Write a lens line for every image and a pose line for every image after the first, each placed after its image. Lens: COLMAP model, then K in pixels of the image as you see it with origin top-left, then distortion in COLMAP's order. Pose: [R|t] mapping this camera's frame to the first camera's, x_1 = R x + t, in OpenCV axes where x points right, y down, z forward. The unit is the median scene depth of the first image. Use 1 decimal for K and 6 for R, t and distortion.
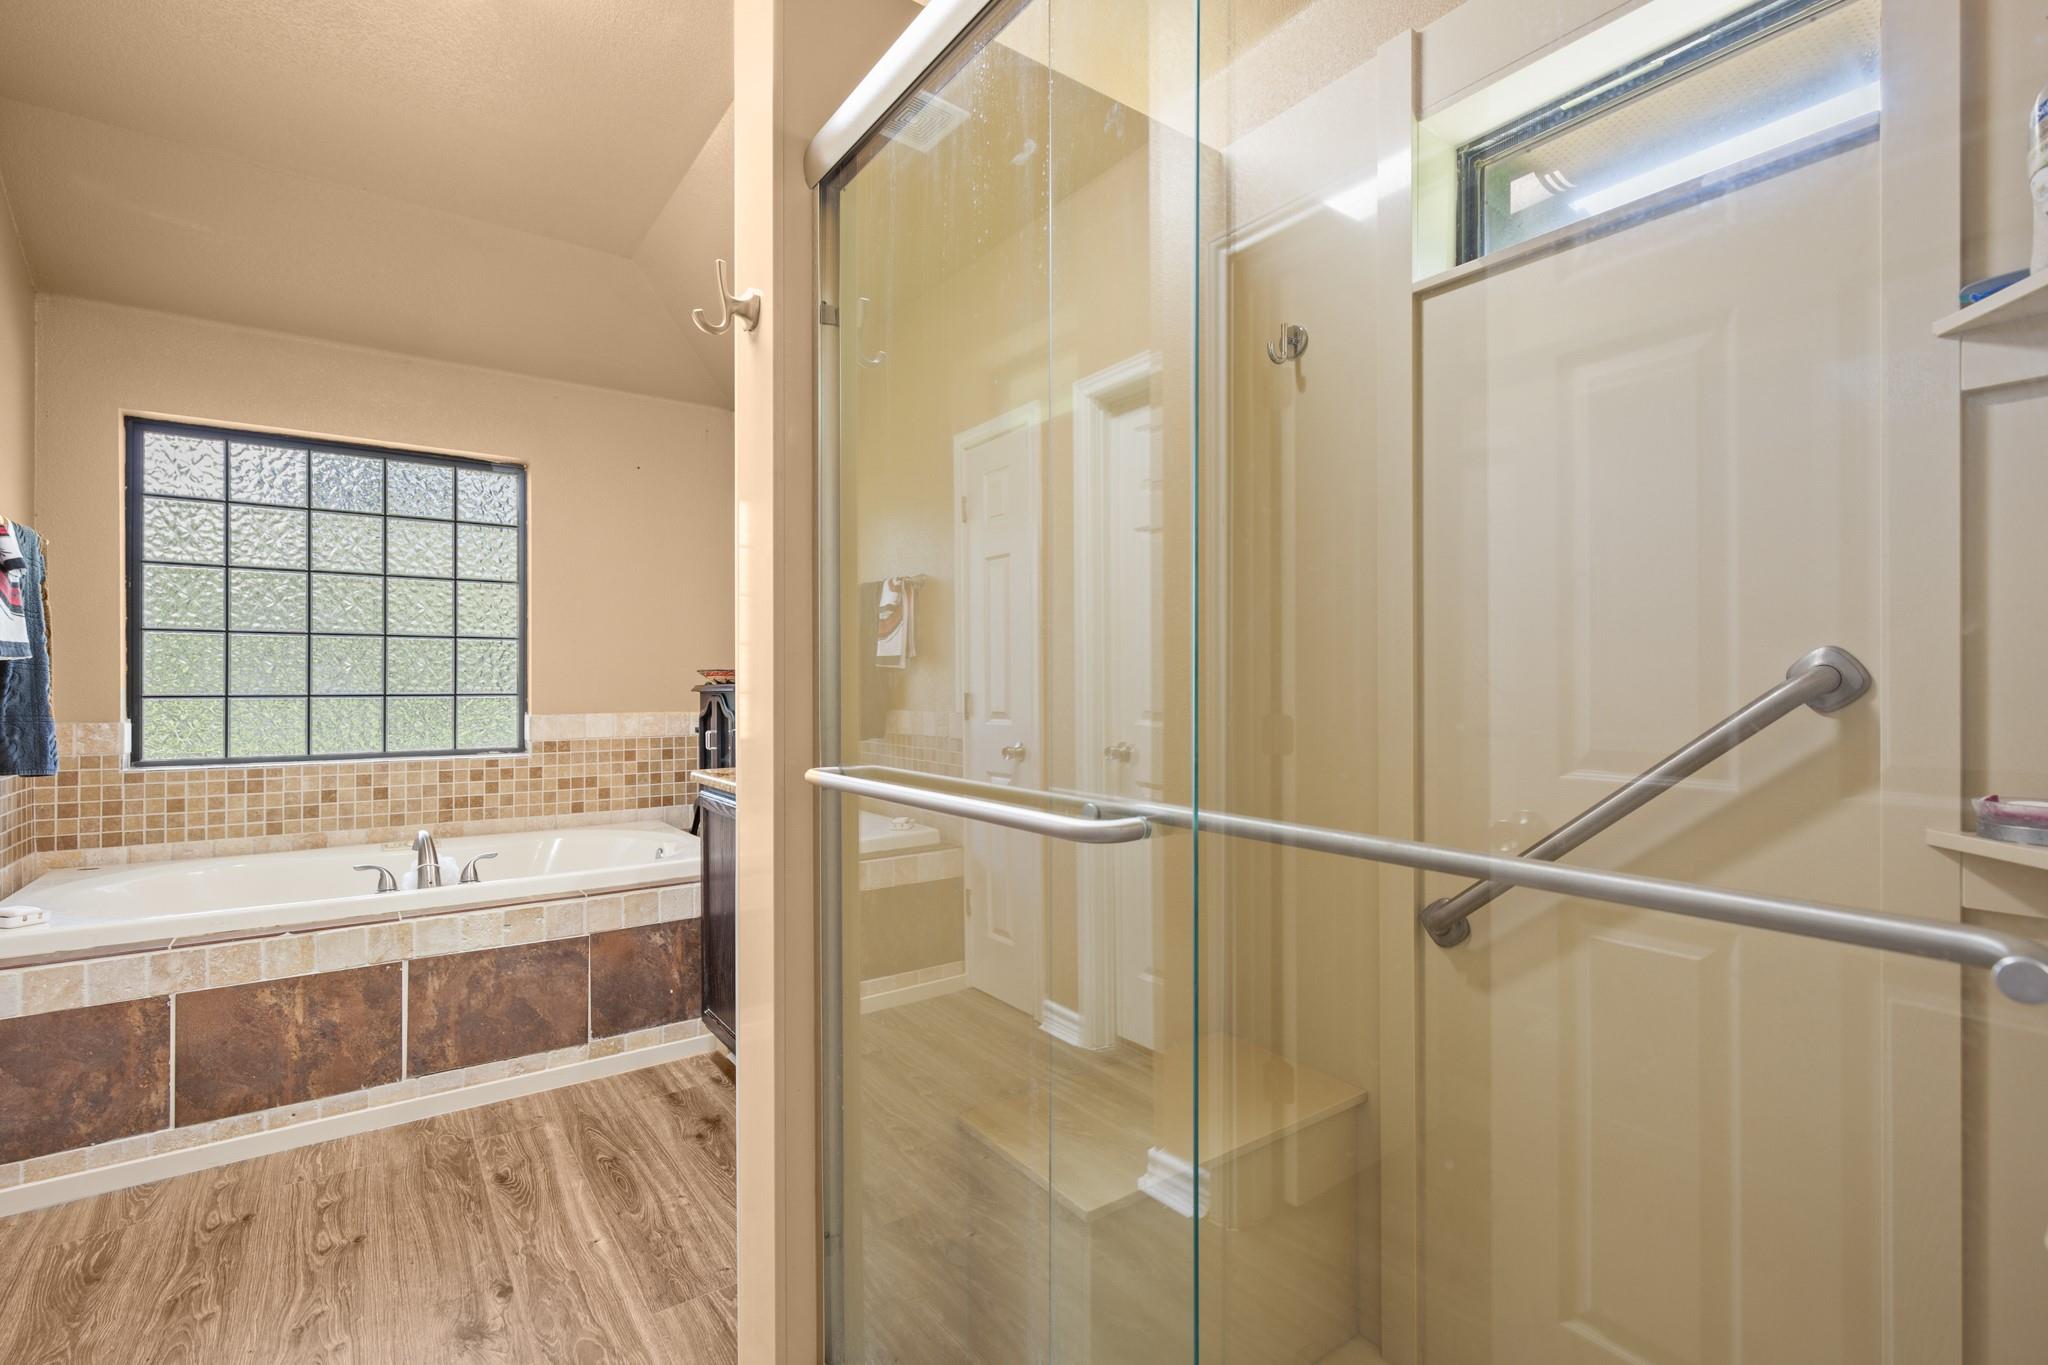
lens RADIAL K [[944.1, 0, 1016.9], [0, 944.1, 676.6], [0, 0, 1]] dist [0.017813, 0.001493]
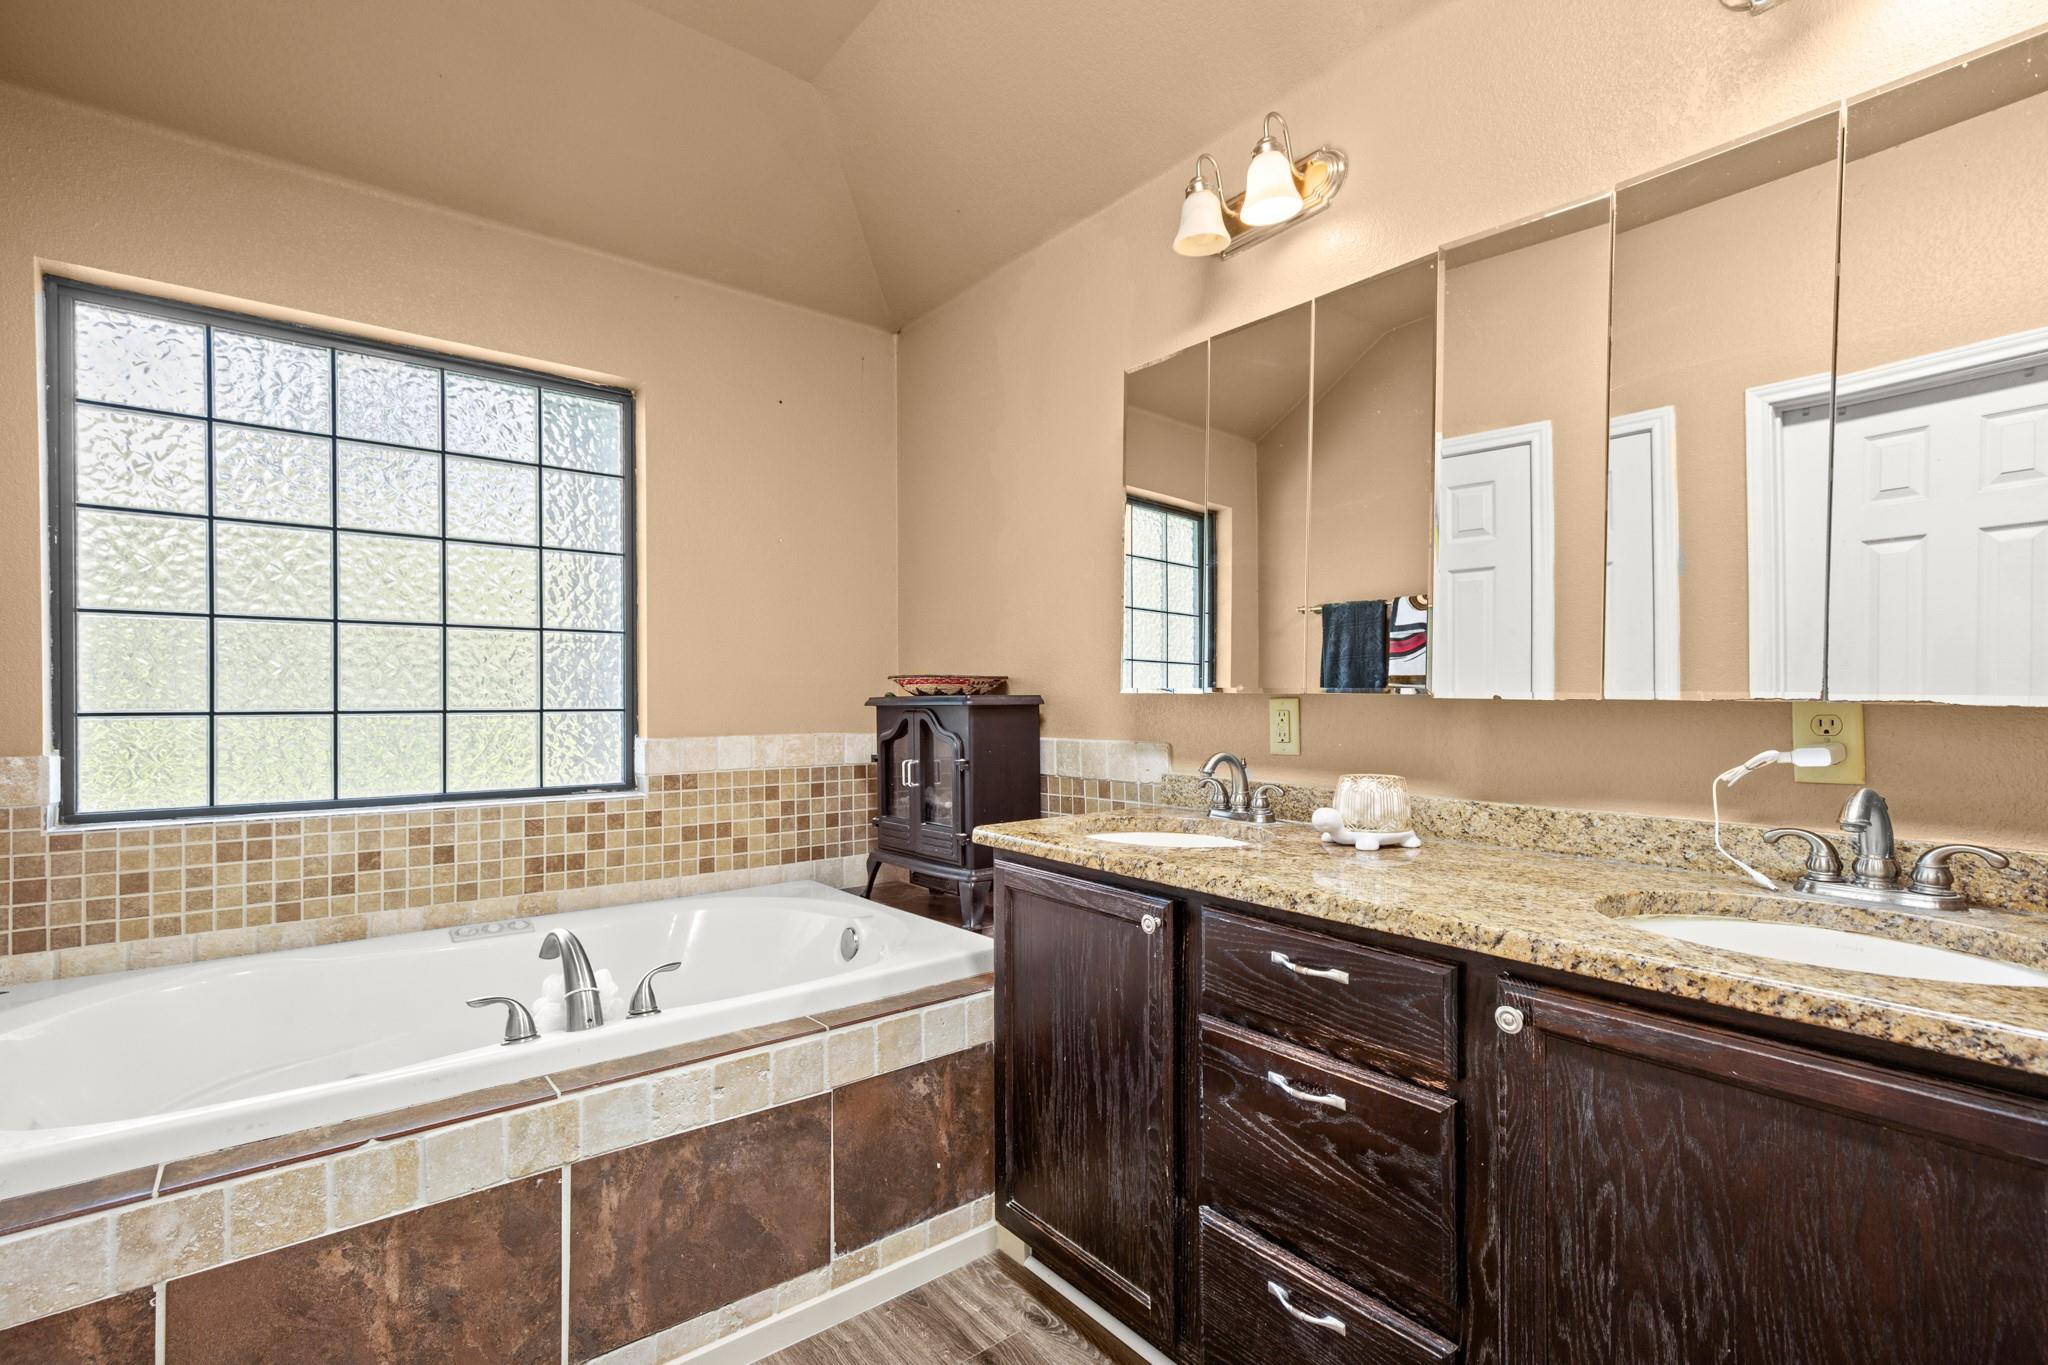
lens RADIAL K [[944.1, 0, 1035.5], [0, 944.1, 696.4], [0, 0, 1]] dist [0.017813, 0.001493]
pose [[0.998312, -0.000395, 0.058074, -0.310744], [0.000040, 0.999981, 0.006112, 0.005005], [-0.058075, -0.006100, 0.998294, 0.321224]]
